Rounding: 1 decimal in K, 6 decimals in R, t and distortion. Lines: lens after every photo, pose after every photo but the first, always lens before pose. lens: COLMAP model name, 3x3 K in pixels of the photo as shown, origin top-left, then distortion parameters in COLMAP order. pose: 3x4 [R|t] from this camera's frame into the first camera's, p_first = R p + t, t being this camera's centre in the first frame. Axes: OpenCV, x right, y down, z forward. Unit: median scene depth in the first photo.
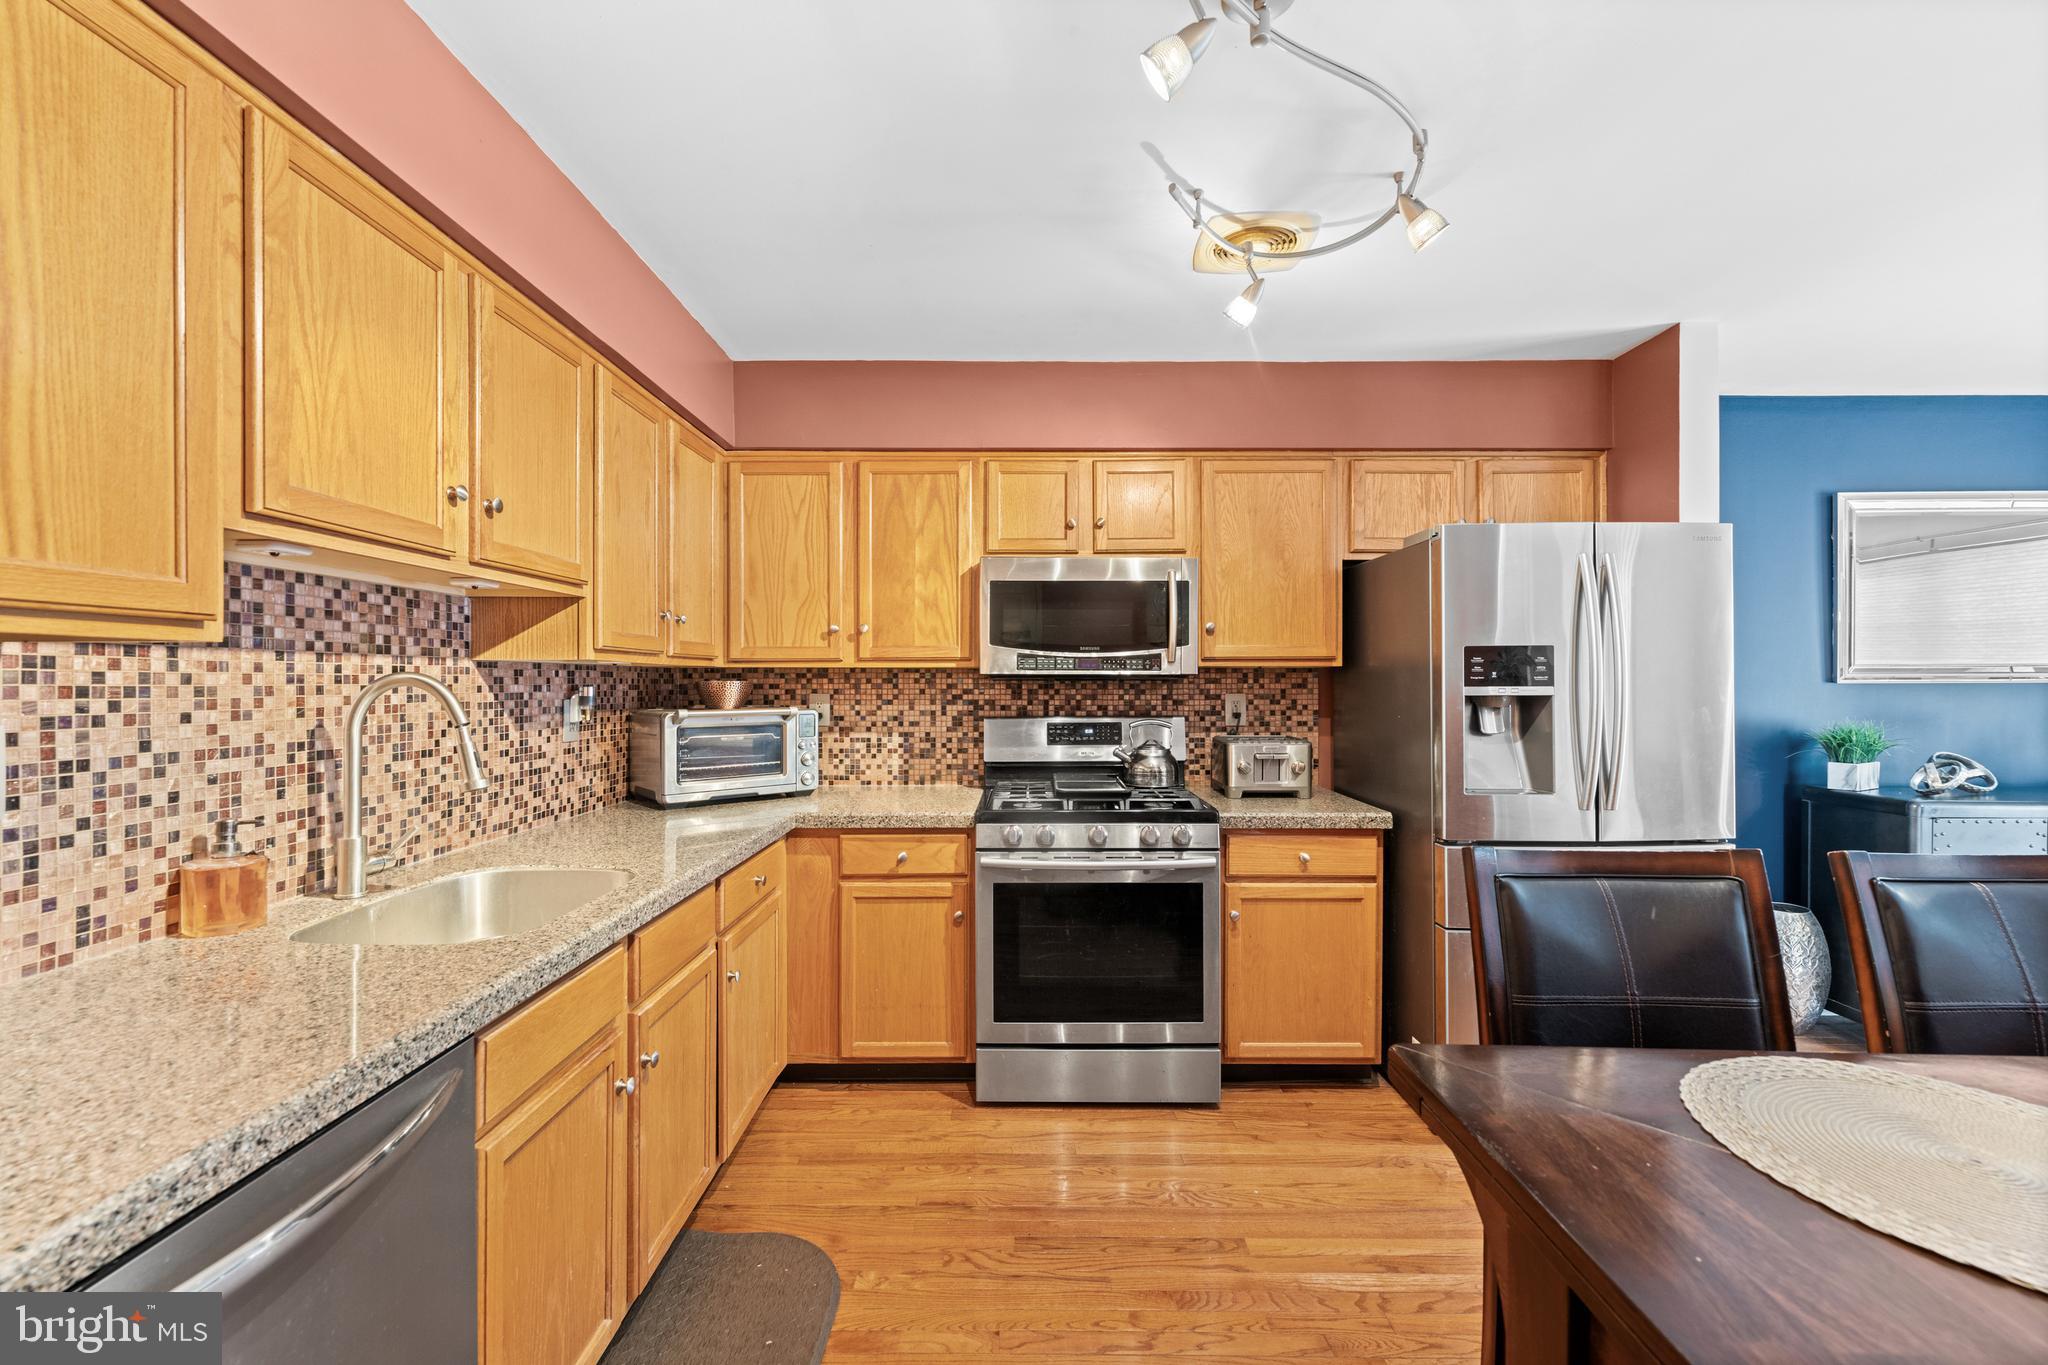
lens RADIAL K [[823.5, 0, 1022.8], [0, 823.5, 680.2], [0, 0, 1]] dist [-0.002809, -0.000267]
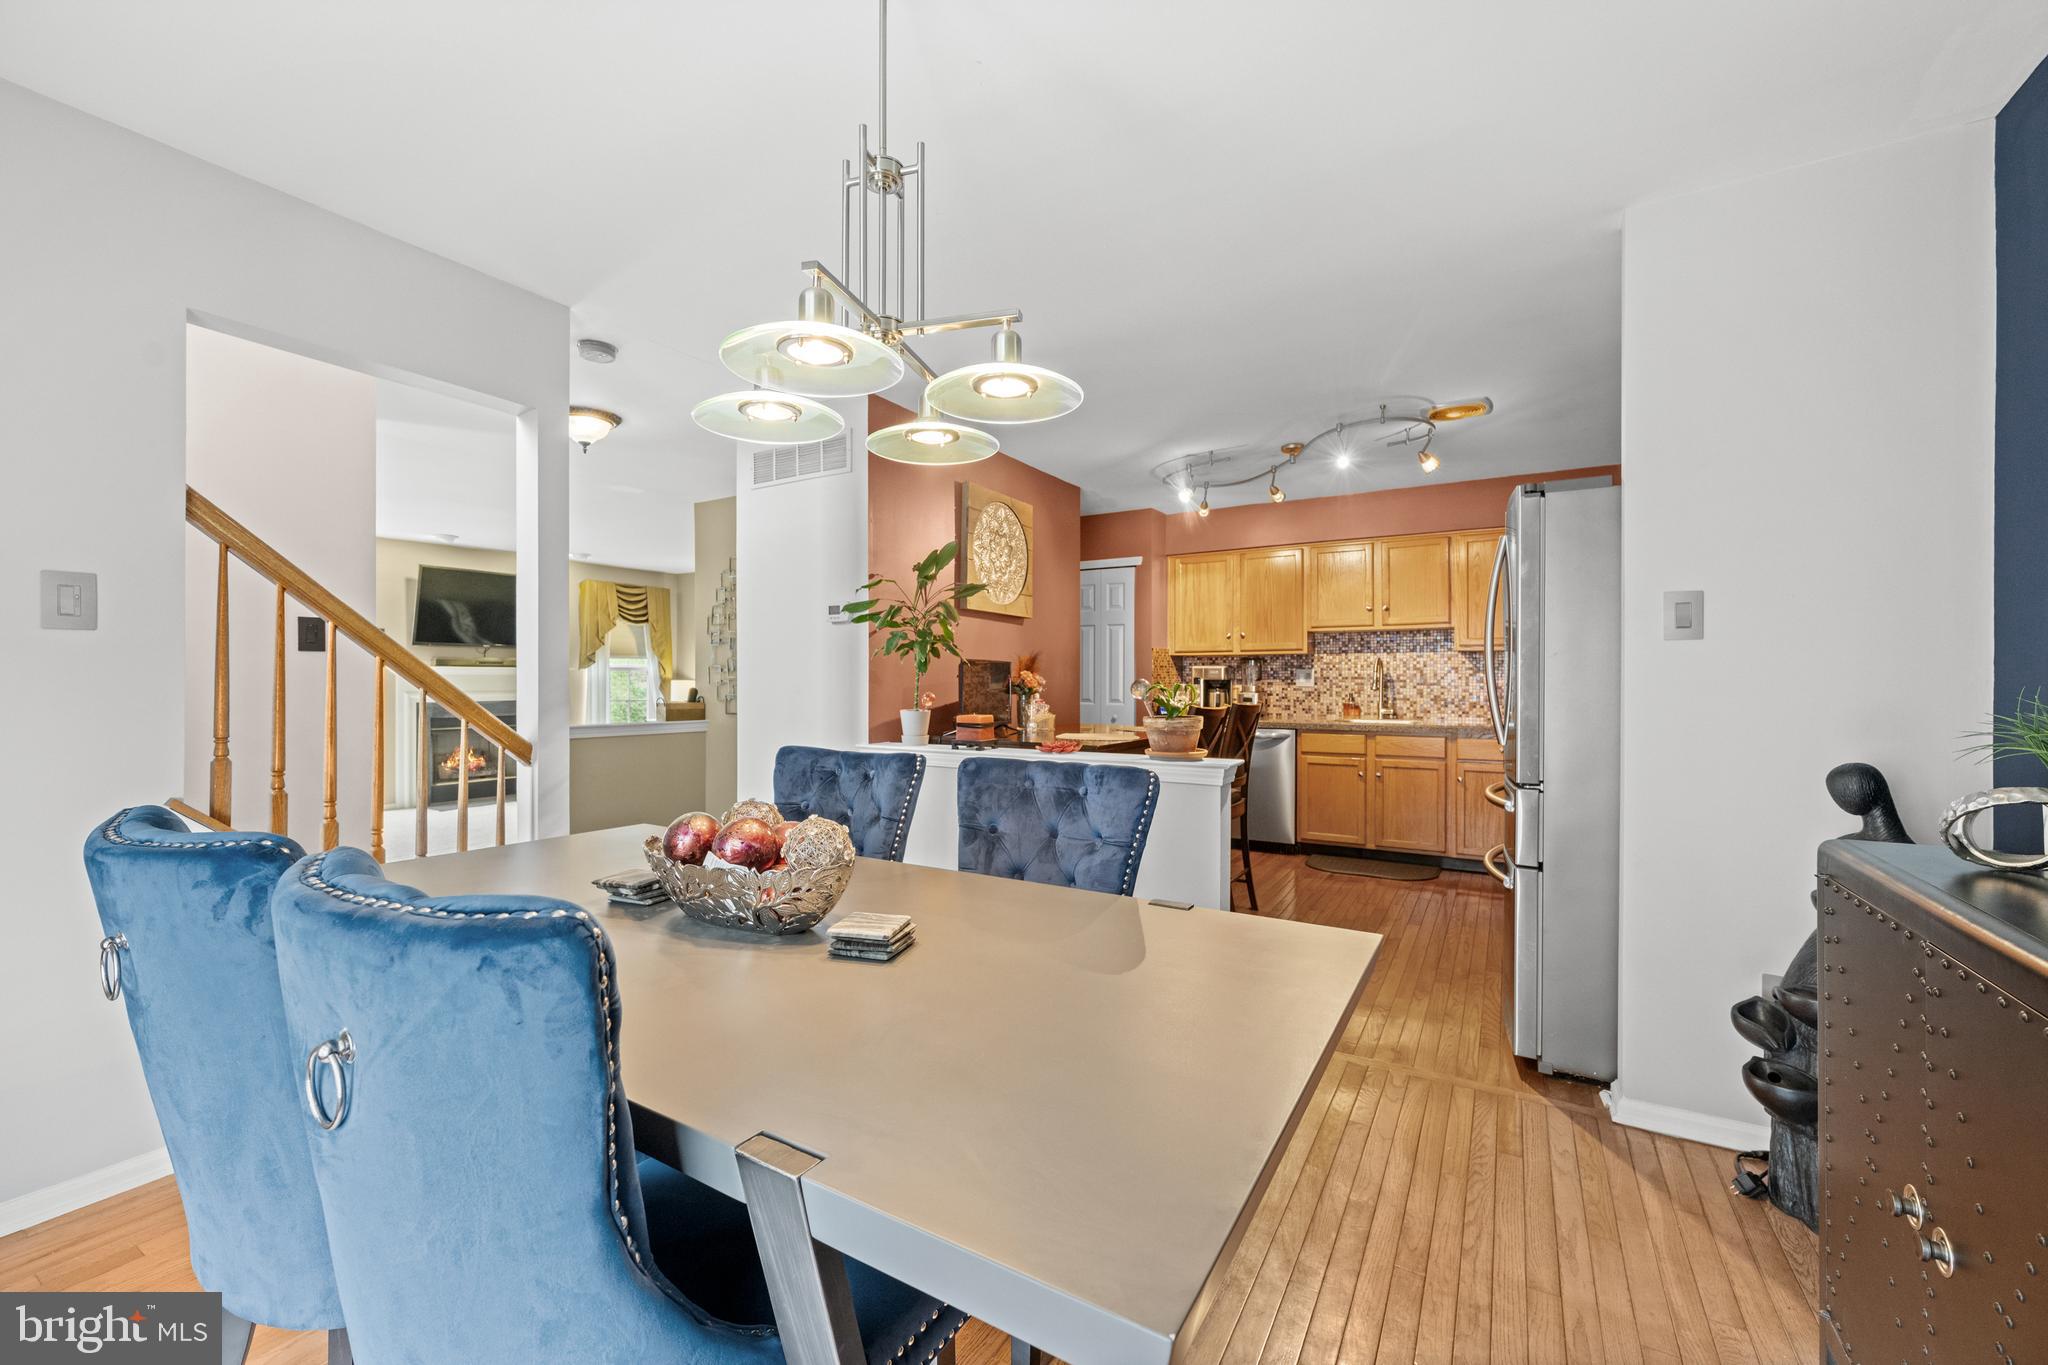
lens RADIAL K [[823.5, 0, 1006.7], [0, 823.5, 685.4], [0, 0, 1]] dist [-0.002809, -0.000267]
pose [[-0.526024, 0.005064, -0.850455, 2.359345], [0.001218, 0.999986, 0.005201, 0.068506], [0.850469, 0.001700, -0.526022, 1.120248]]
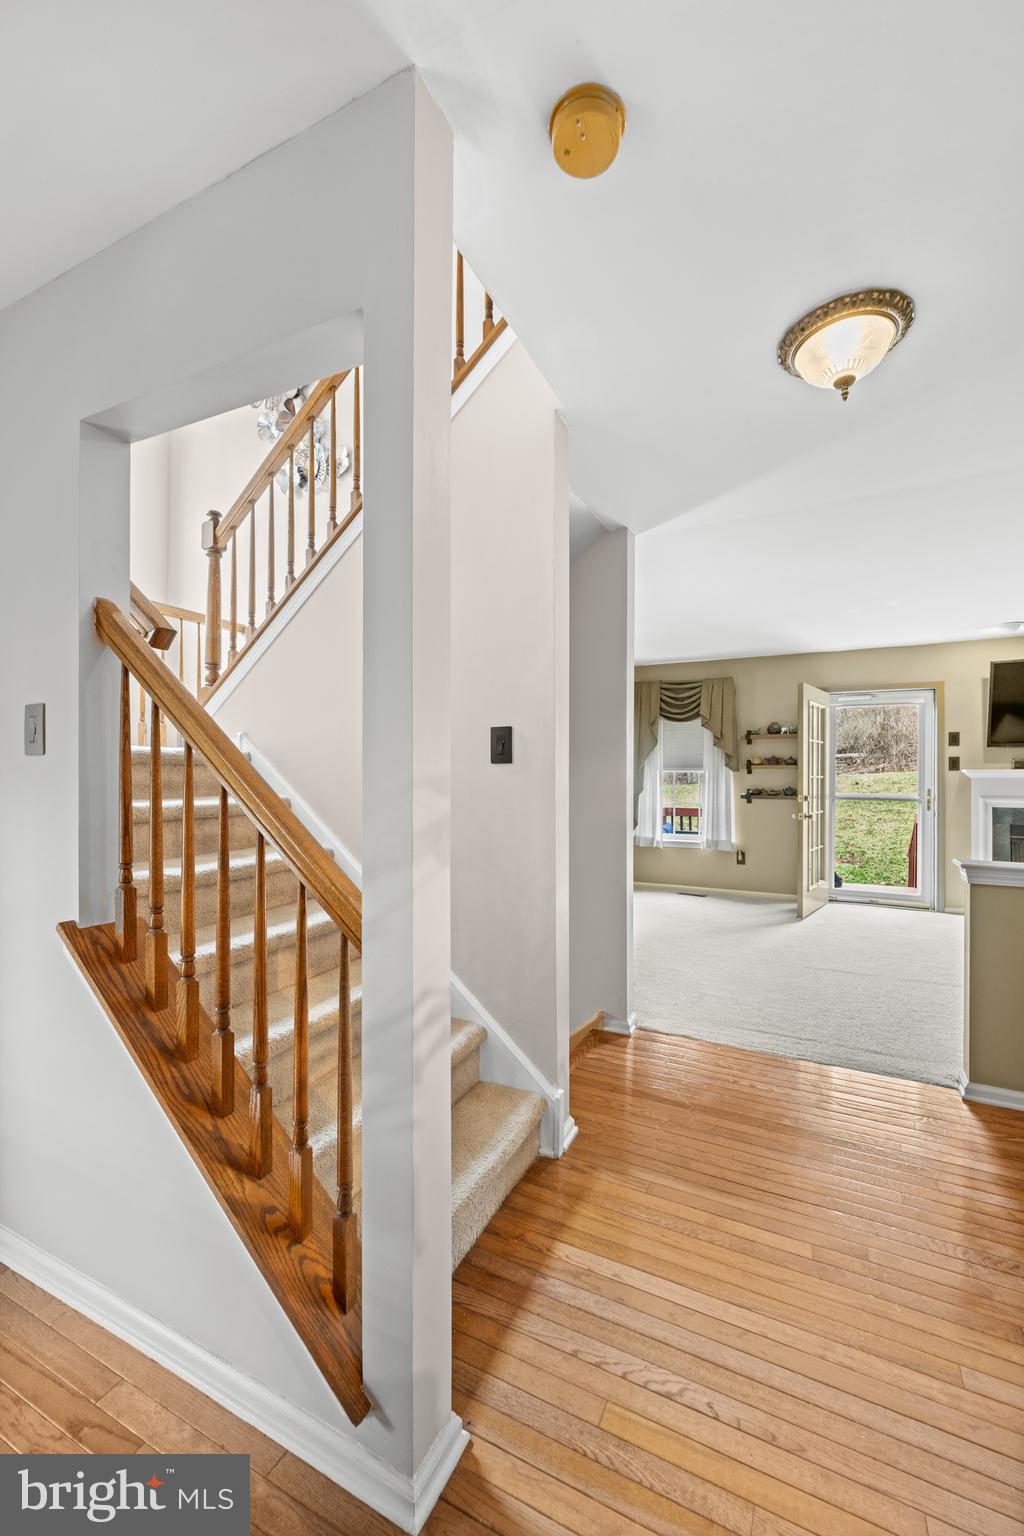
lens RADIAL K [[617.7, 0, 520.8], [0, 617.7, 772.6], [0, 0, 1]] dist [-0.002809, -0.000267]
pose [[-0.905396, 0.002940, 0.424557, 1.333470], [-0.001398, 0.999950, -0.009906, 0.038907], [-0.424565, -0.009562, -0.905347, 0.181476]]
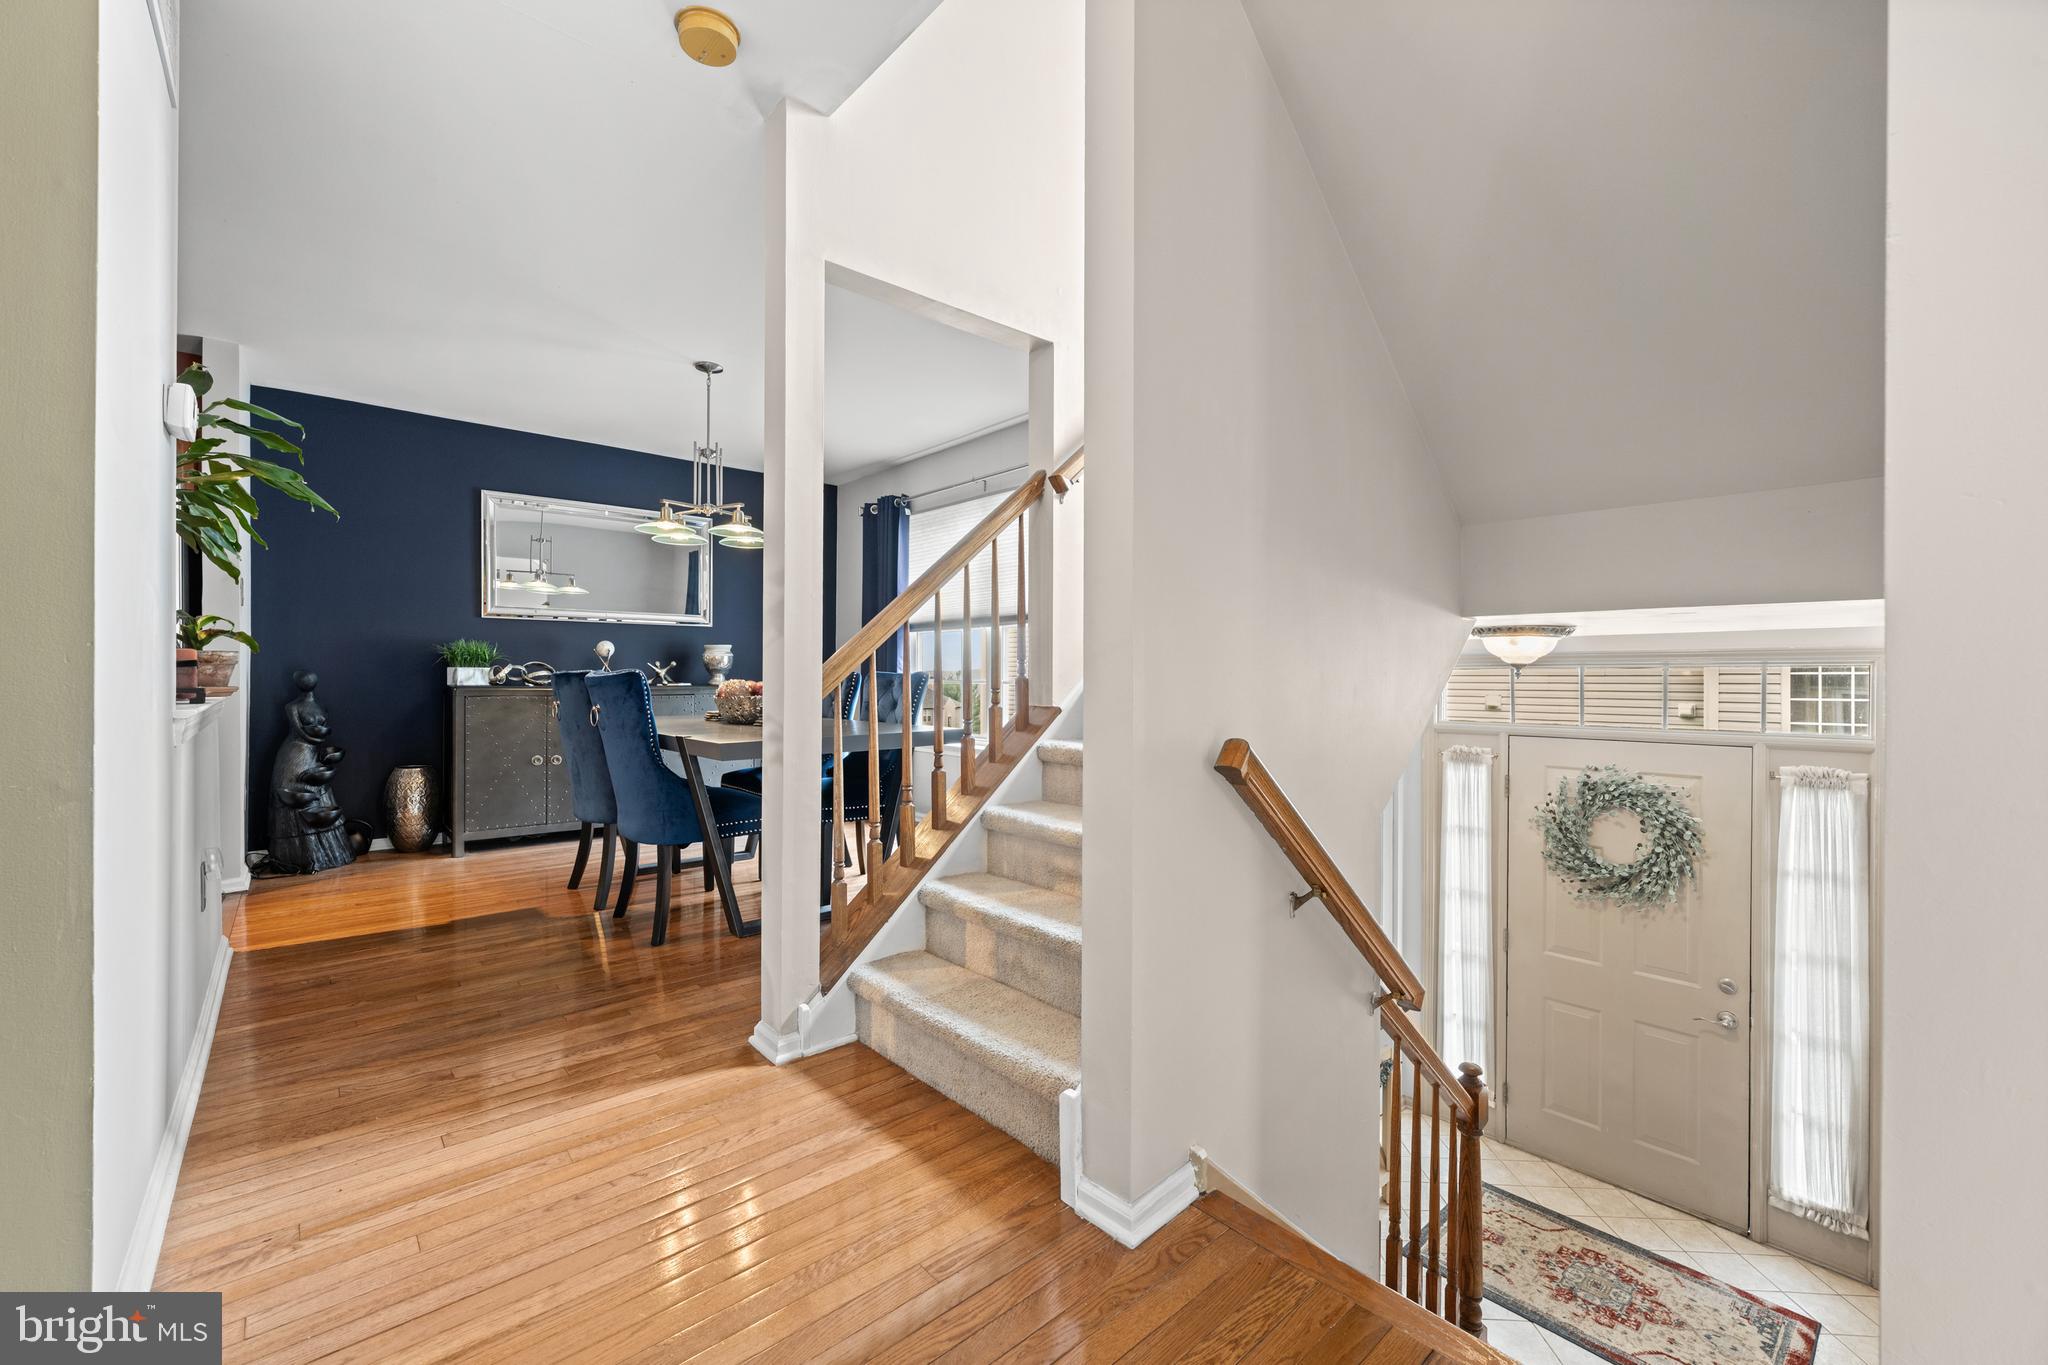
lens RADIAL K [[823.5, 0, 1017.5], [0, 823.5, 679.7], [0, 0, 1]] dist [-0.002809, -0.000267]
pose [[0.743354, 0.004294, 0.668884, 1.160405], [-0.009281, 0.999949, 0.003894, 0.160717], [-0.668834, -0.009103, 0.743356, -1.250527]]
